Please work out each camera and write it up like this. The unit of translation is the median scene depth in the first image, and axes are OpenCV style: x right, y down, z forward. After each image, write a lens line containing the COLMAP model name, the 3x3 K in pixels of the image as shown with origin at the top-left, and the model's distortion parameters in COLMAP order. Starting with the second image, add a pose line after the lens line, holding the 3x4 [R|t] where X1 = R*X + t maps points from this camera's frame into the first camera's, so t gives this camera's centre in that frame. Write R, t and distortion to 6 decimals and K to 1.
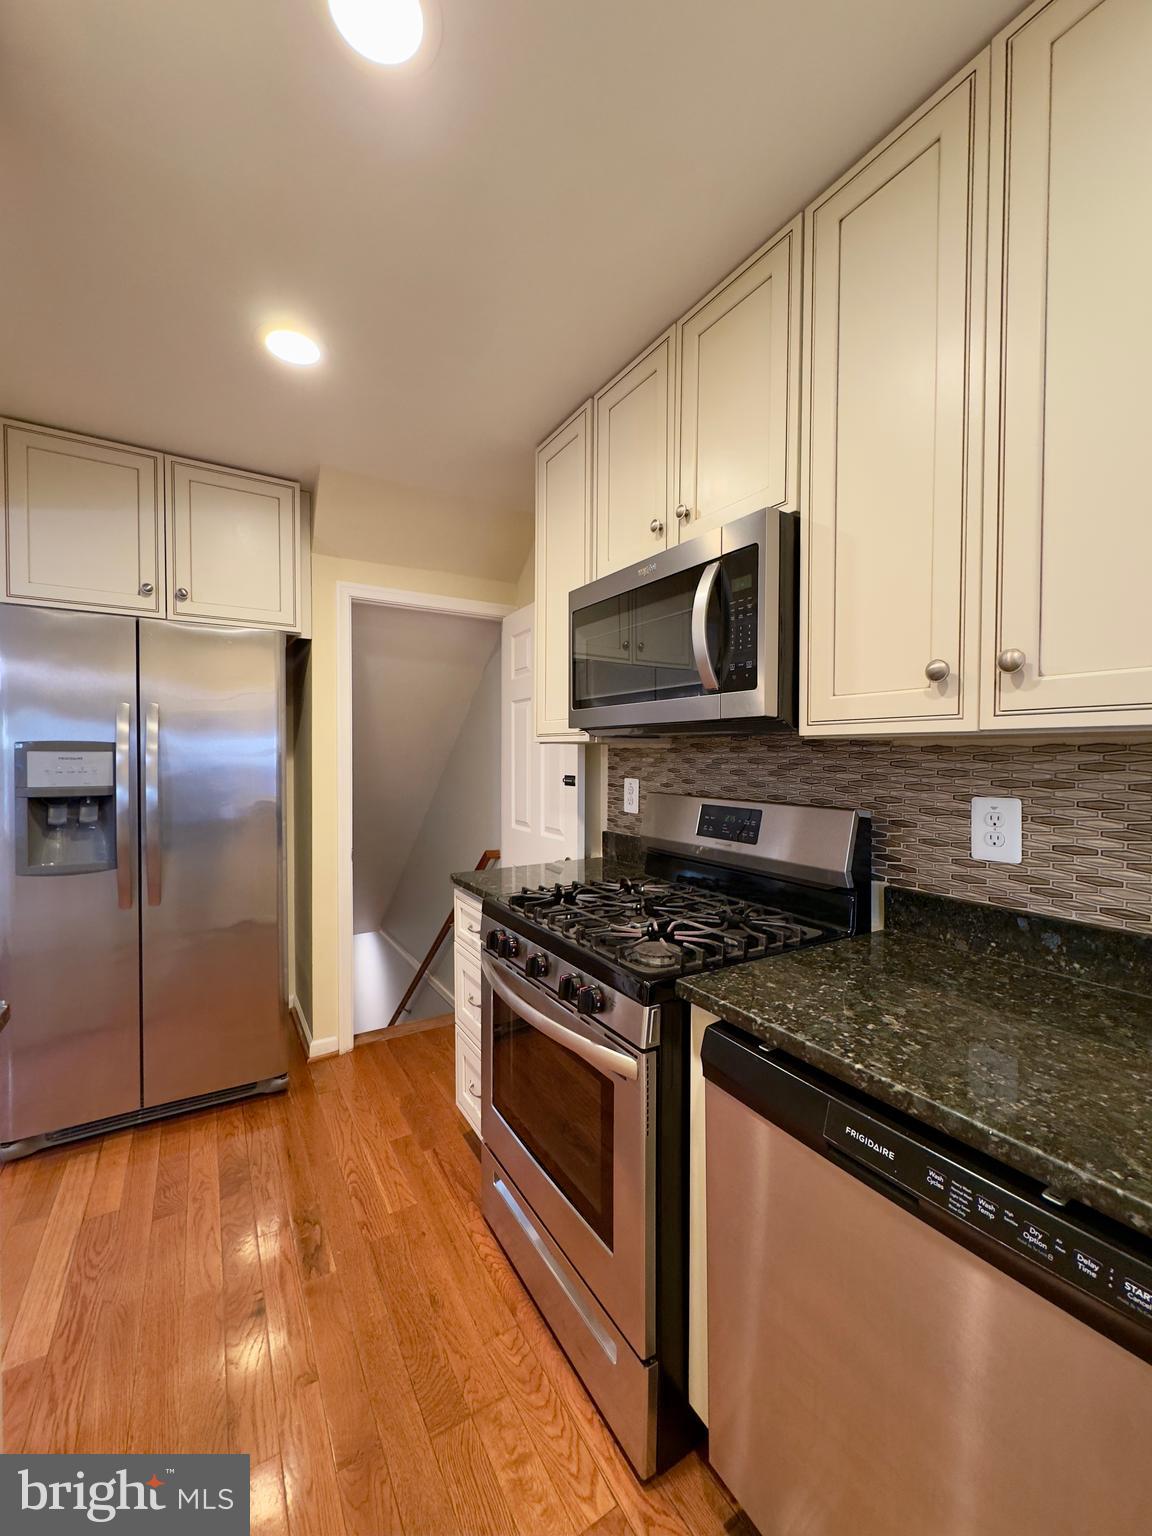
lens RADIAL K [[613.3, 0, 576.0], [0, 613.3, 768.0], [0, 0, 1]] dist [0.000336, -0.000254]
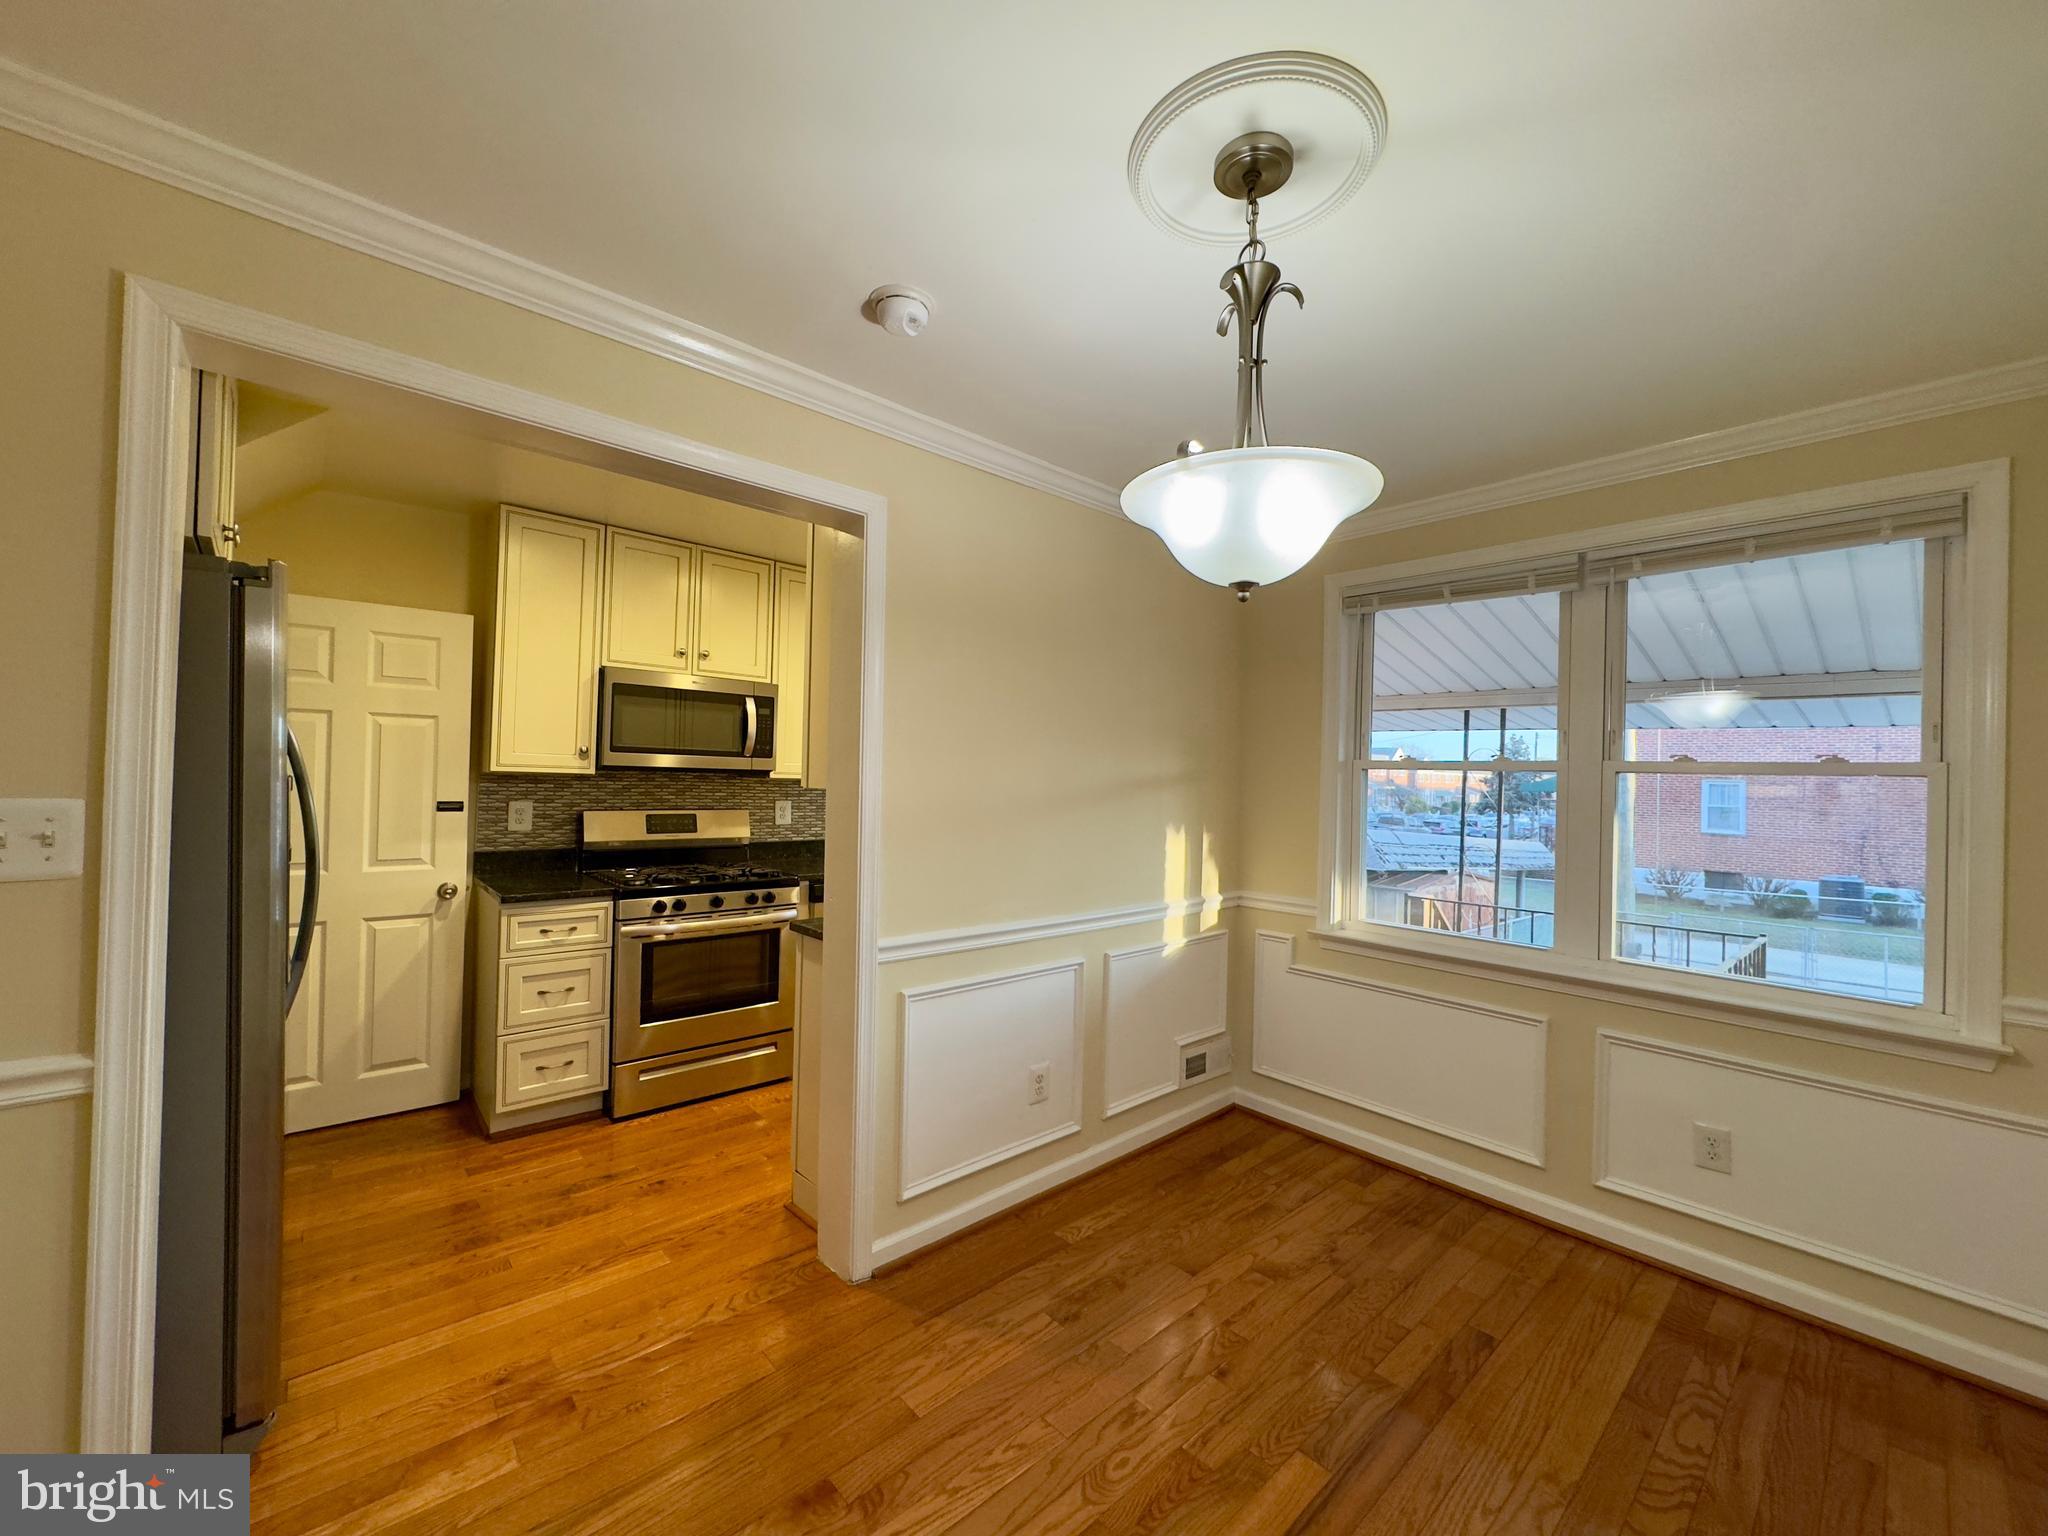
lens RADIAL K [[817.8, 0, 1024.0], [0, 817.8, 775.8], [0, 0, 1]] dist [0.000336, -0.000254]
pose [[-0.199029, -0.000389, 0.979994, -2.854515], [-0.001958, 0.999998, -0.000001, -0.059269], [-0.979992, -0.001919, -0.199029, 0.635522]]
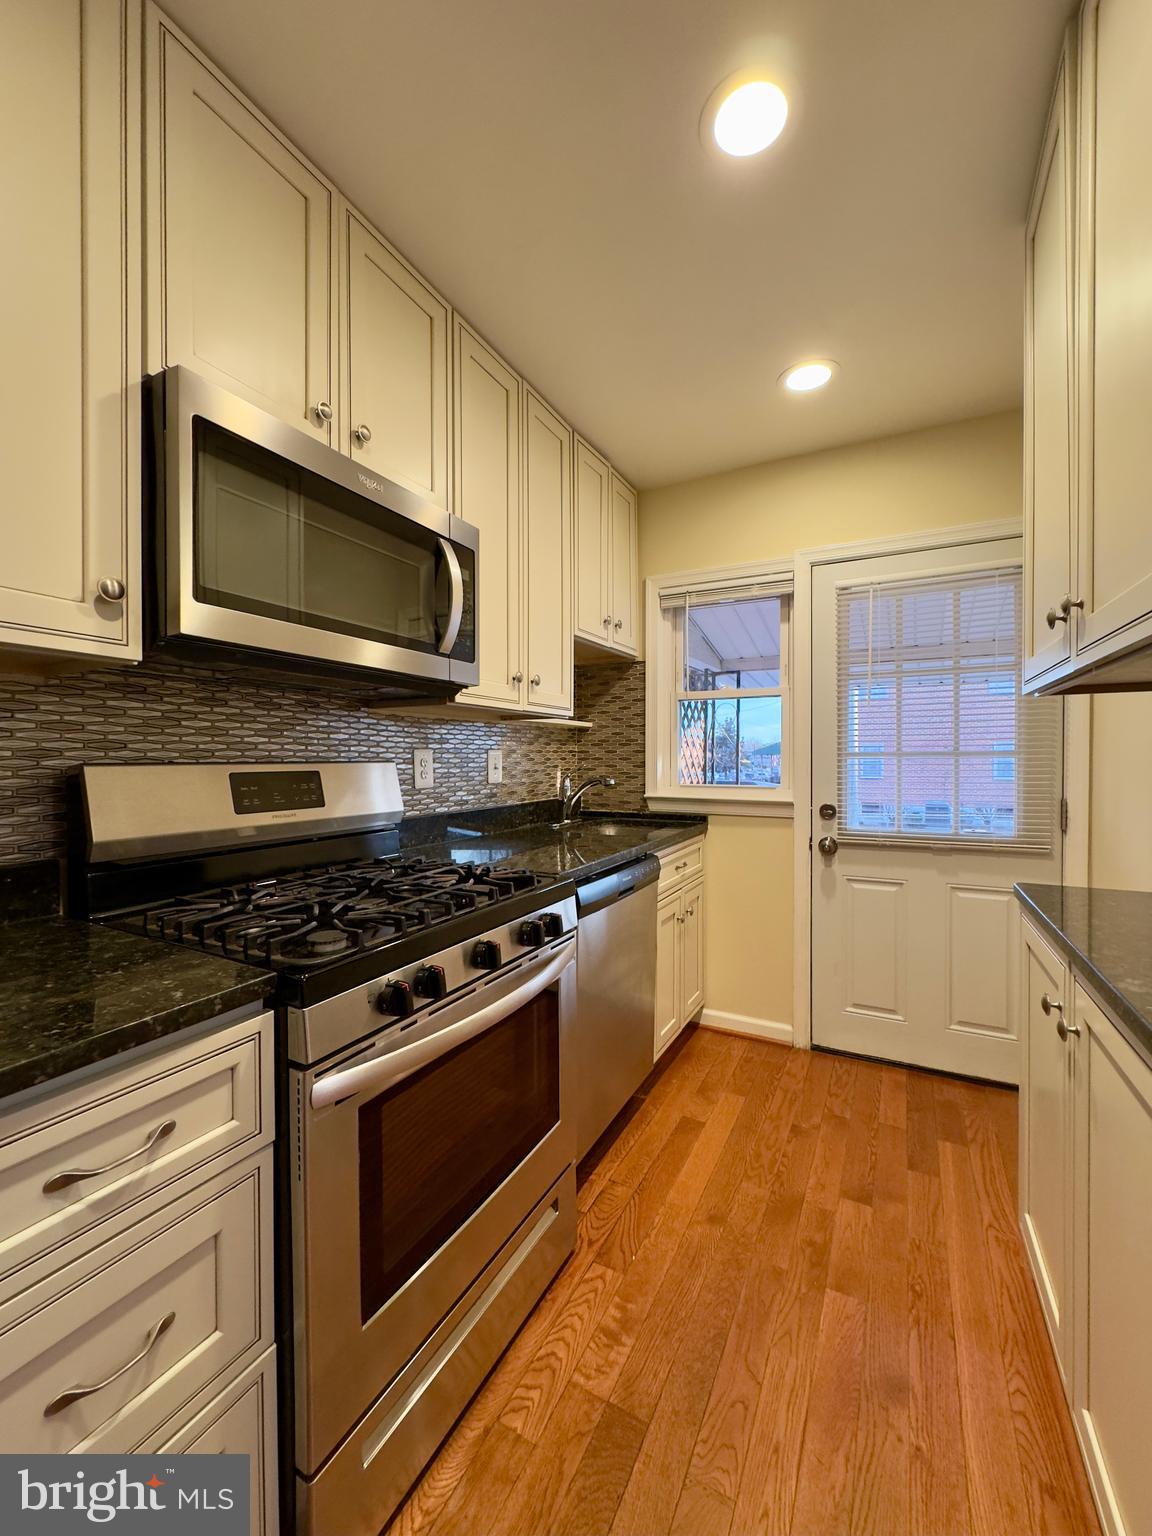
lens RADIAL K [[622.8, 0, 576.0], [0, 622.8, 768.0], [0, 0, 1]] dist [-0.000283, -0.000135]
pose [[-0.514922, -0.012804, 0.857141, -0.896805], [0.021499, 0.999381, 0.027845, 0.057109], [-0.856967, 0.032766, -0.514328, 1.416018]]
